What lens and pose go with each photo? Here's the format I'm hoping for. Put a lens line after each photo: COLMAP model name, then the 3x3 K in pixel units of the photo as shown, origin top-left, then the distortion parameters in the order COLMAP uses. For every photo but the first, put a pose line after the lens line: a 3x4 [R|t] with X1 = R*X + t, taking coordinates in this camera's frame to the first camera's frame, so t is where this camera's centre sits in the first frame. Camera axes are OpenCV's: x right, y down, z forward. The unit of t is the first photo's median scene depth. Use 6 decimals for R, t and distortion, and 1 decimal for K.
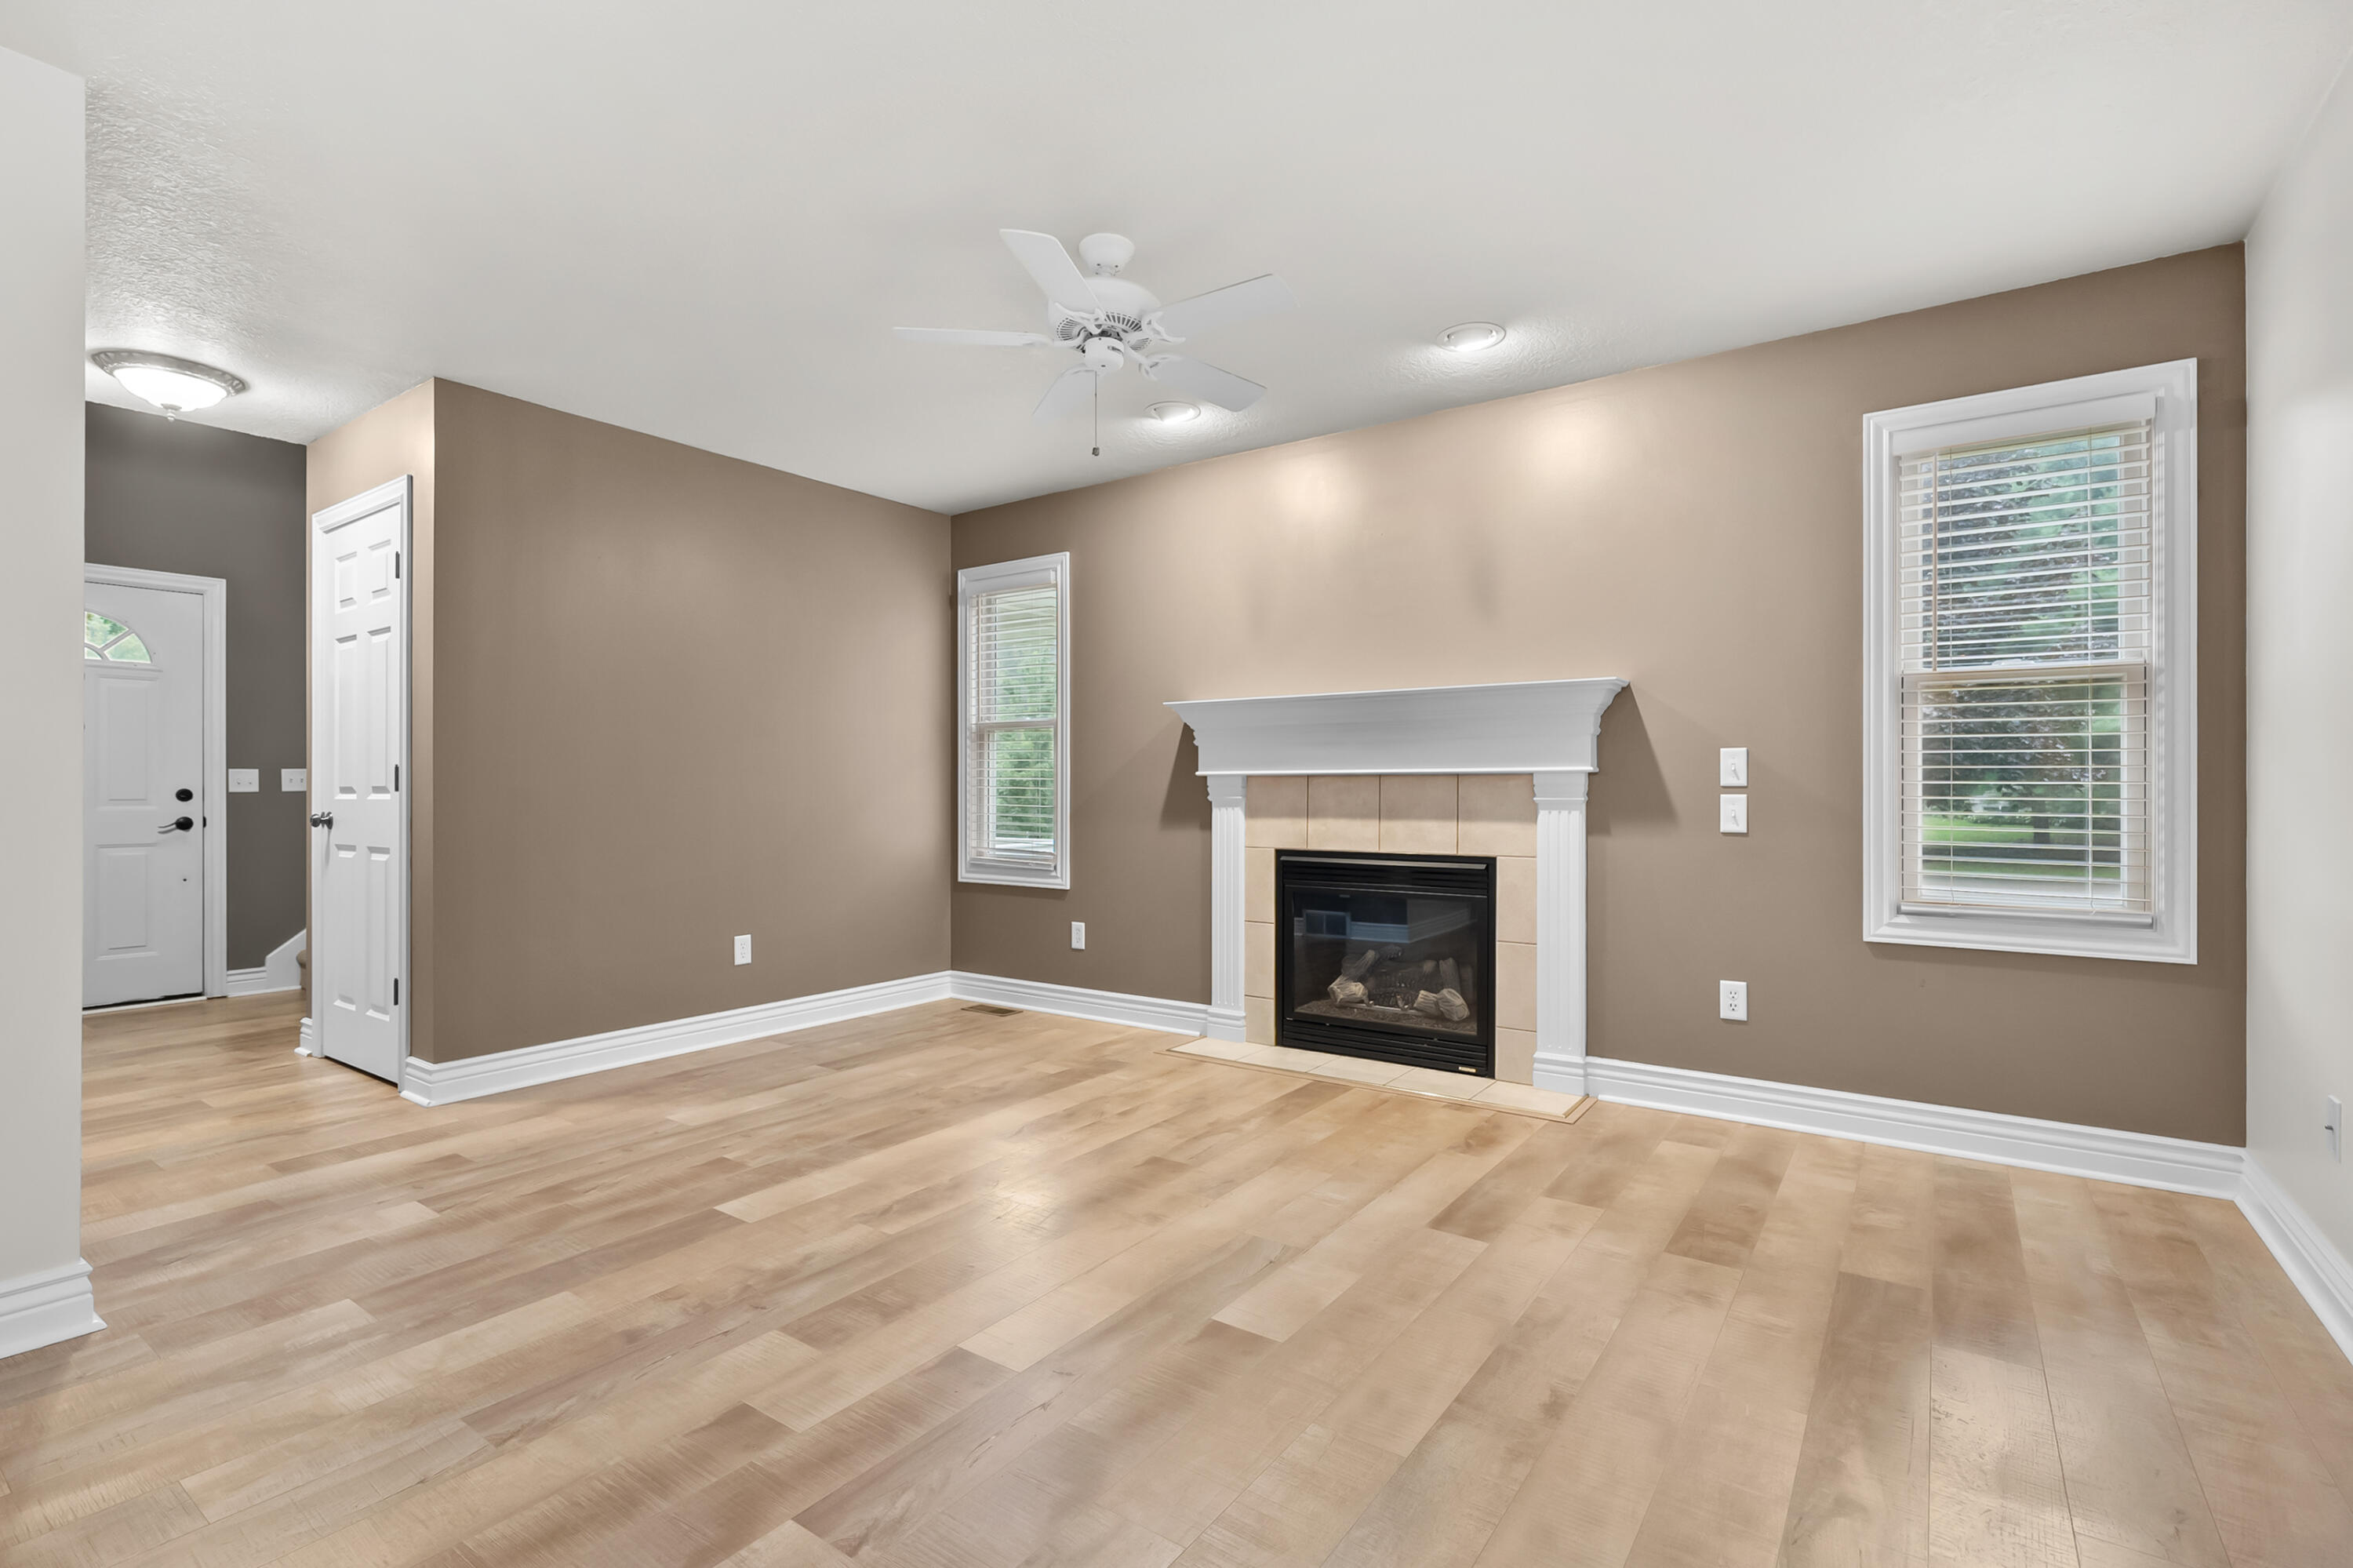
lens RADIAL K [[1067.1, 0, 1174.8], [0, 1067.1, 789.9], [0, 0, 1]] dist [-0.007689, 0.004374]
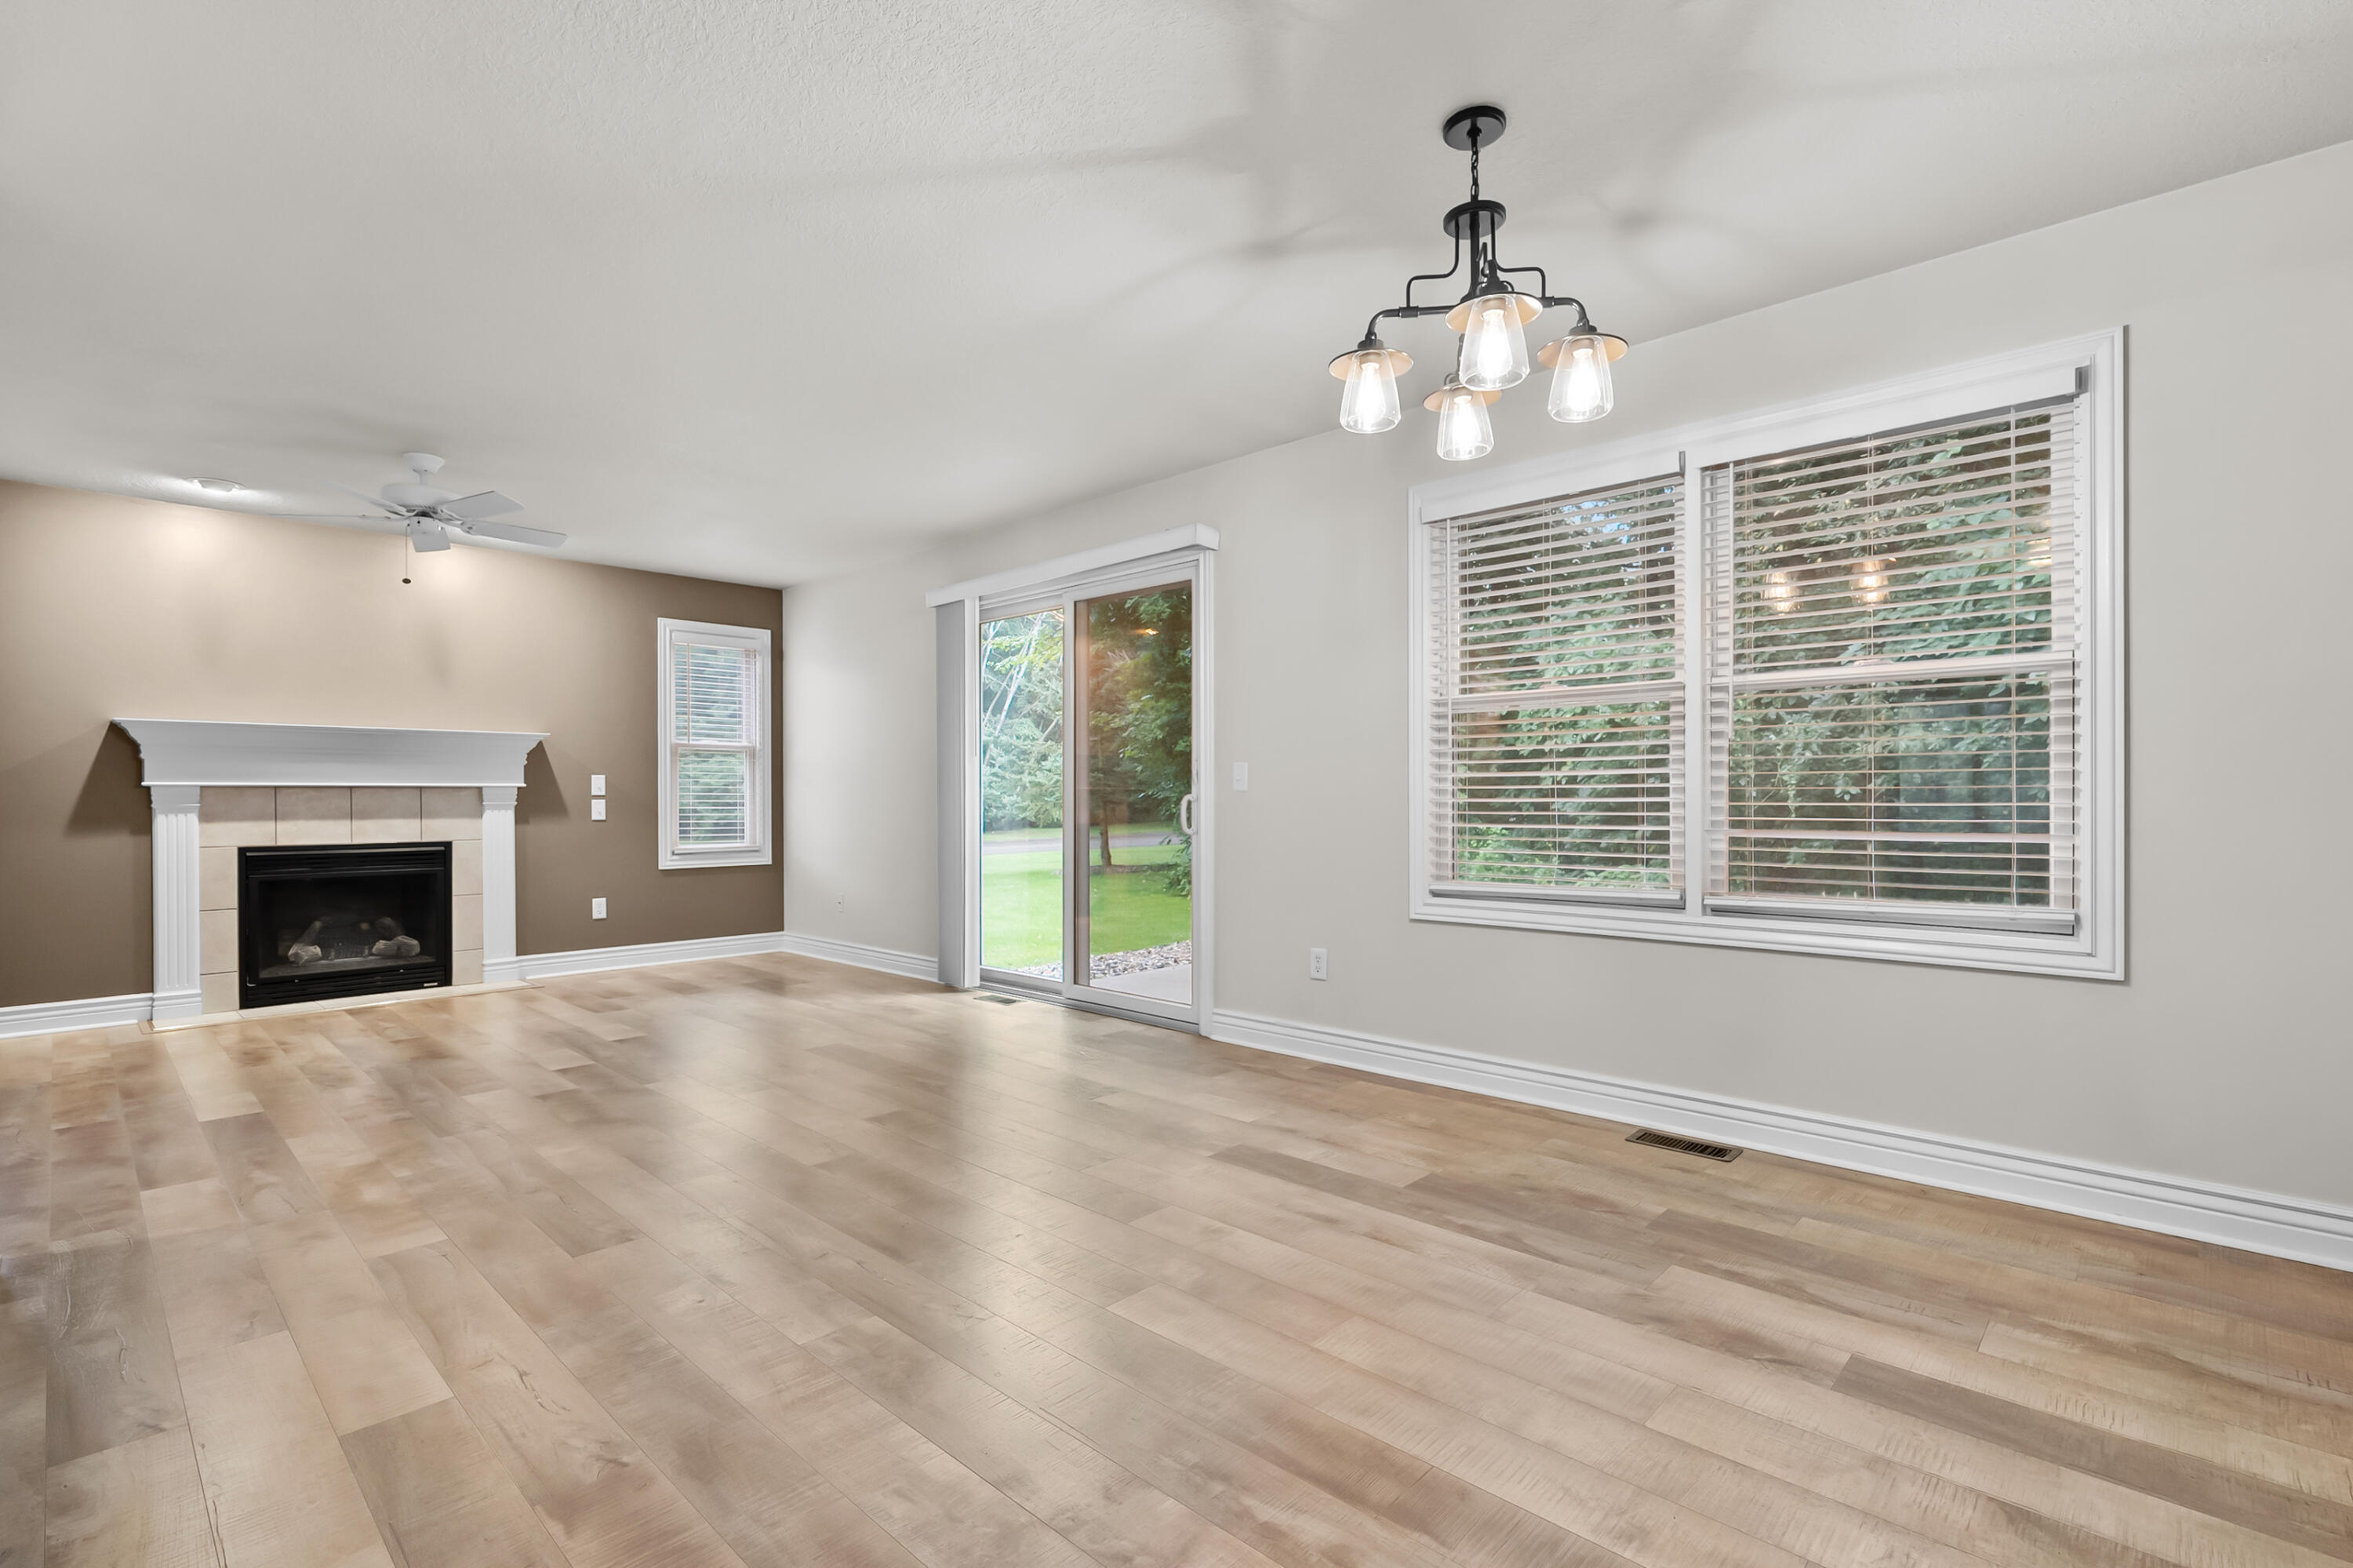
lens RADIAL K [[1067.1, 0, 1157.2], [0, 1067.1, 800.9], [0, 0, 1]] dist [-0.007689, 0.004374]
pose [[0.146850, -0.003303, 0.989153, -1.203357], [0.001724, 0.999994, 0.003084, 0.001672], [-0.989157, 0.001252, 0.146855, -0.262559]]
